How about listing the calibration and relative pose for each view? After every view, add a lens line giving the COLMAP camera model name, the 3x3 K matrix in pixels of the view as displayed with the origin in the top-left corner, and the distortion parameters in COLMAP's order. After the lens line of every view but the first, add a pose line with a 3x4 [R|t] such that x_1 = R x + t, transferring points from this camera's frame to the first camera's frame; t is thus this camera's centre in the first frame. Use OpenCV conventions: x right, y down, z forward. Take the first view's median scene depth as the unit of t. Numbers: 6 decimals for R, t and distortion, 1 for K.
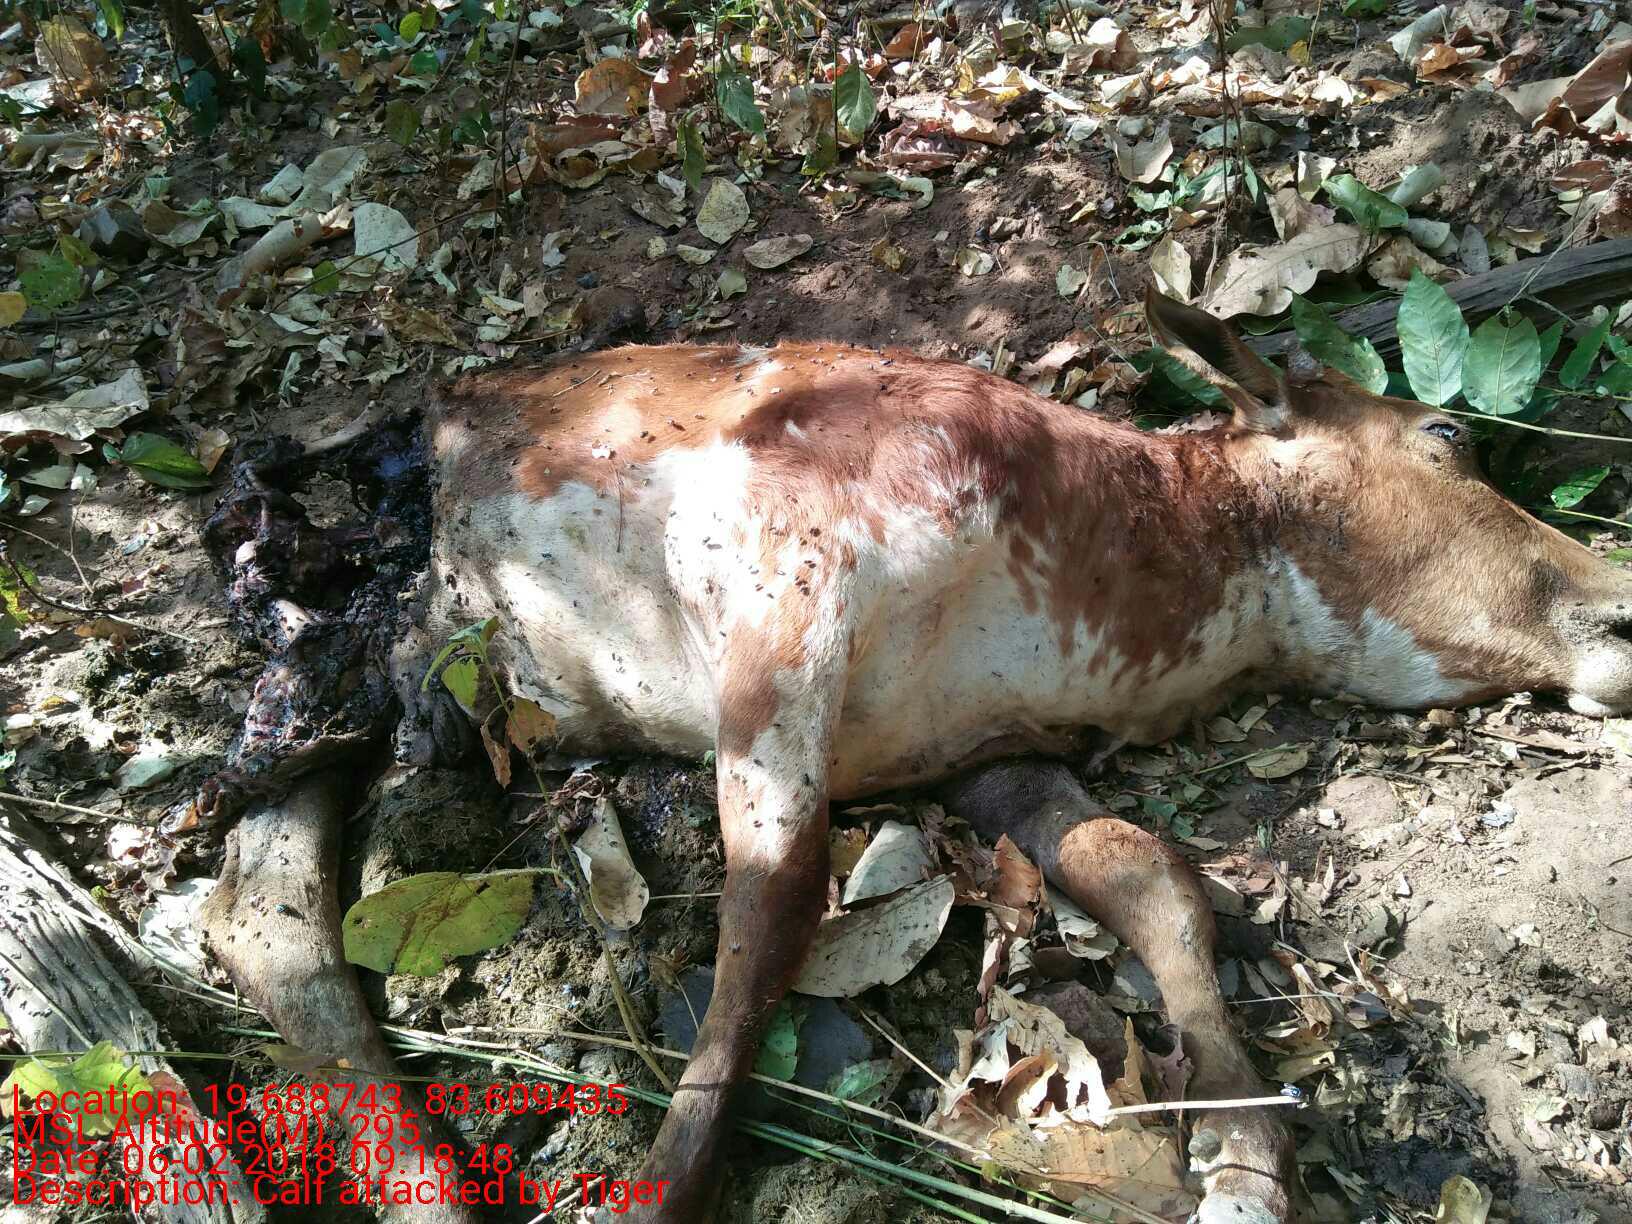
lens RADIAL K [[1315.2, 0, 816.0], [0, 1315.2, 612.0], [0, 0, 1]] dist [0.034011, -0.009076]
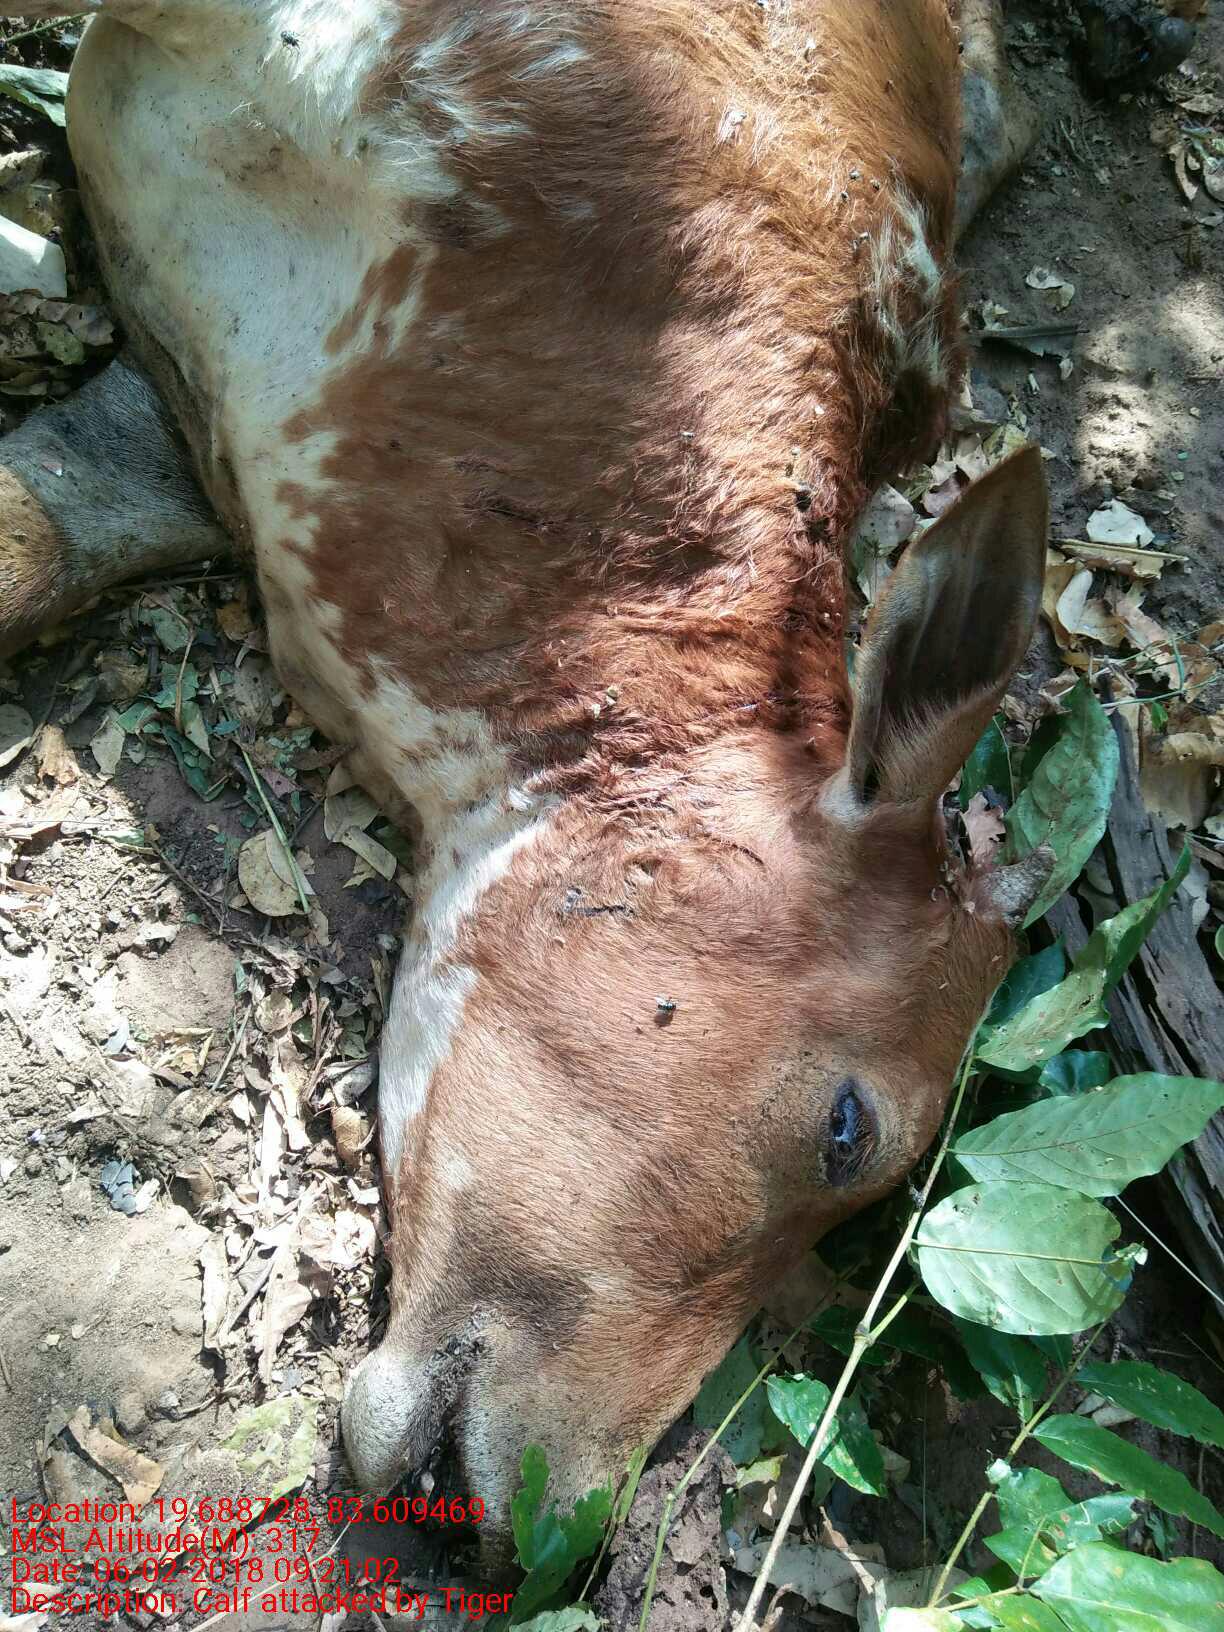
lens RADIAL K [[1315.2, 0, 629.8], [0, 1315.2, 814.1], [0, 0, 1]] dist [0.034011, -0.009076]
pose [[0.126207, 0.982296, -0.138440, 0.452589], [-0.891781, 0.173473, 0.417892, -0.316718], [0.434510, 0.070717, 0.897887, 0.545279]]
